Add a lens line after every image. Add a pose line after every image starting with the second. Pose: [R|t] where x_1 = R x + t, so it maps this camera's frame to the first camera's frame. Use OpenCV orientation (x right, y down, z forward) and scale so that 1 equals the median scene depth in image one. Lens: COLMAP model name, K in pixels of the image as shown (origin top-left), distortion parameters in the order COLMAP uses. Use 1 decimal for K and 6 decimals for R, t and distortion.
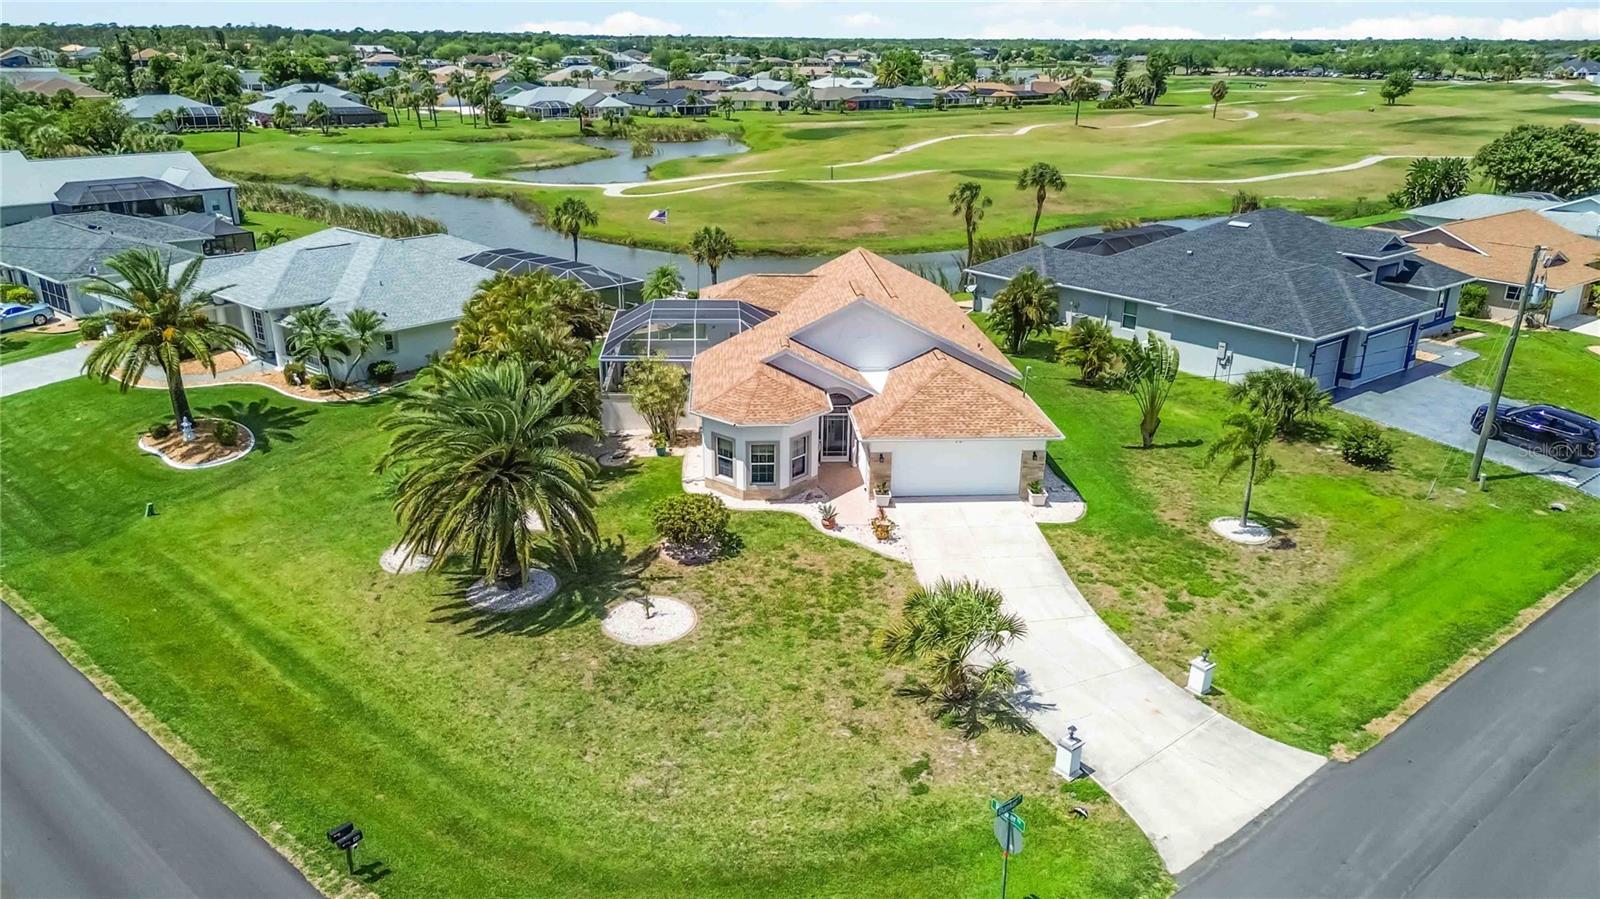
lens RADIAL K [[1133.7, 0, 800.6], [0, 1133.7, 449.4], [0, 0, 1]] dist [0.062950, -0.052540]
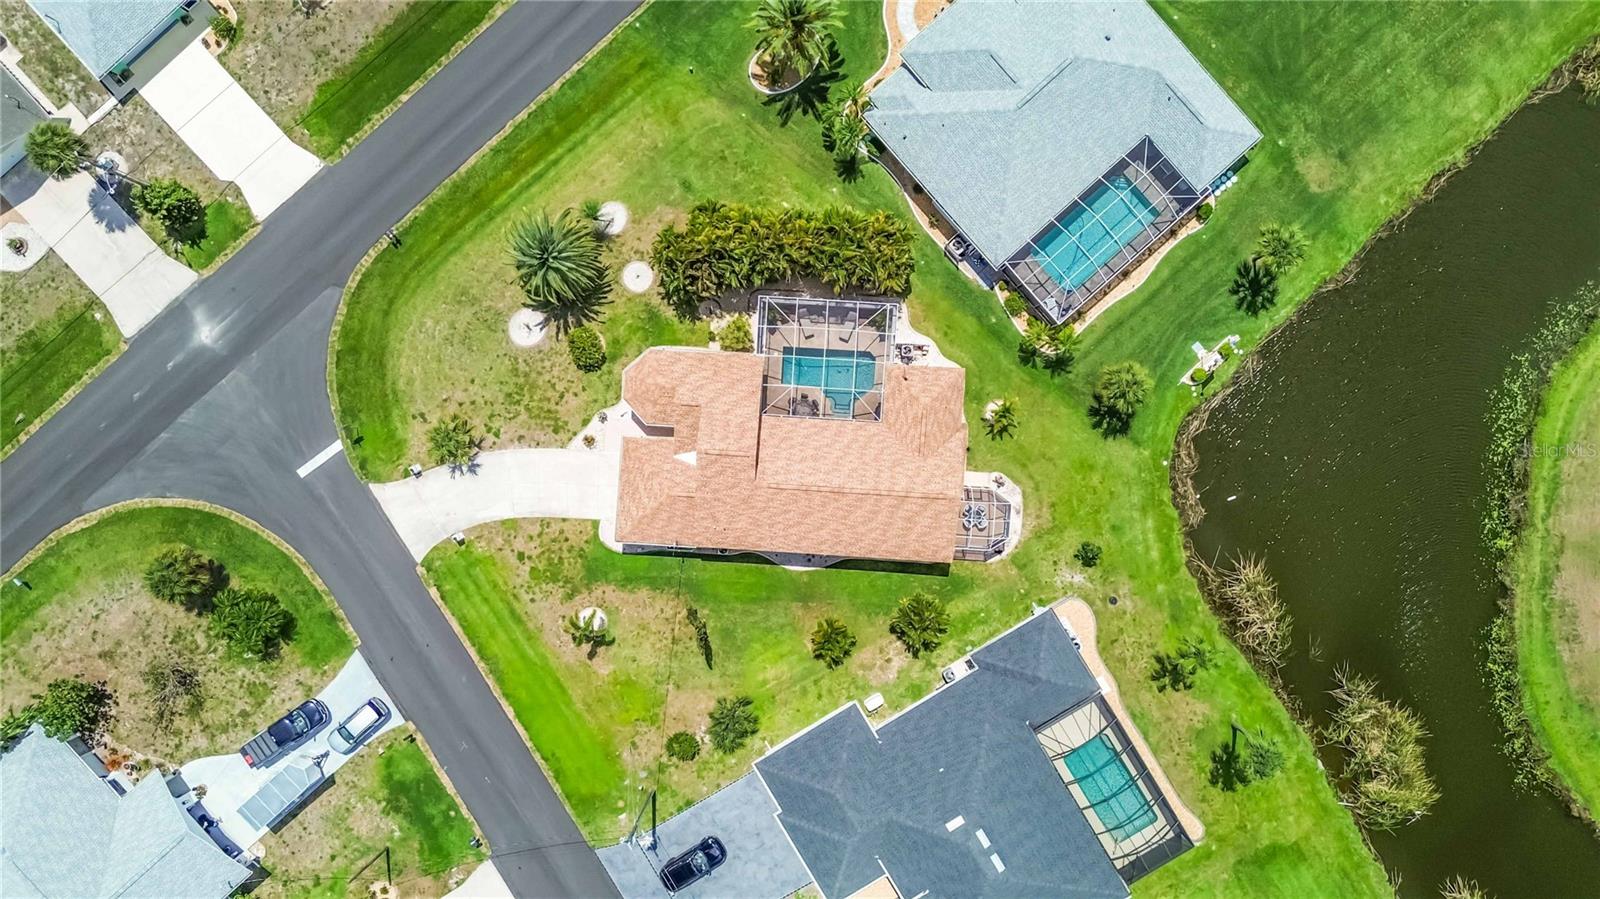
lens RADIAL K [[1133.7, 0, 800.8], [0, 1133.7, 446.1], [0, 0, 1]] dist [0.062950, -0.052540]
pose [[-0.131871, 0.991171, 0.013800, 0.003609], [-0.339872, -0.058288, 0.938664, -1.650438], [0.931181, 0.119092, 0.344557, 0.534623]]
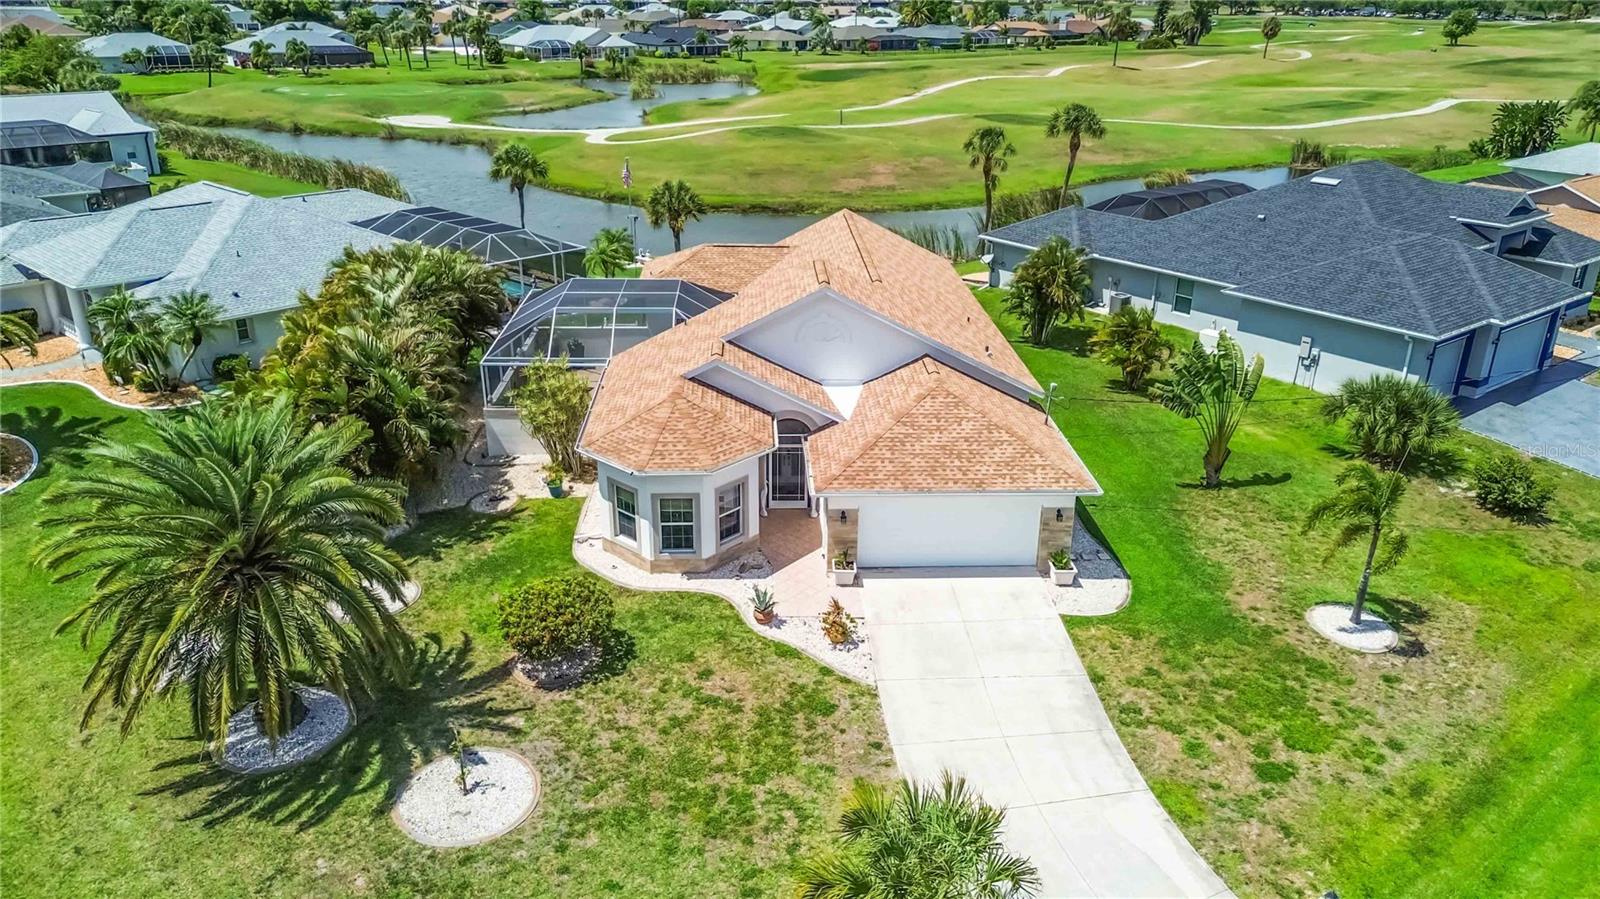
lens RADIAL K [[1133.7, 0, 801.5], [0, 1133.7, 449.8], [0, 0, 1]] dist [0.062950, -0.052540]
pose [[0.999710, 0.008075, -0.022689, 0.053476], [-0.007067, 0.999000, 0.044144, -0.058166], [0.023023, -0.043971, 0.998767, 0.253204]]
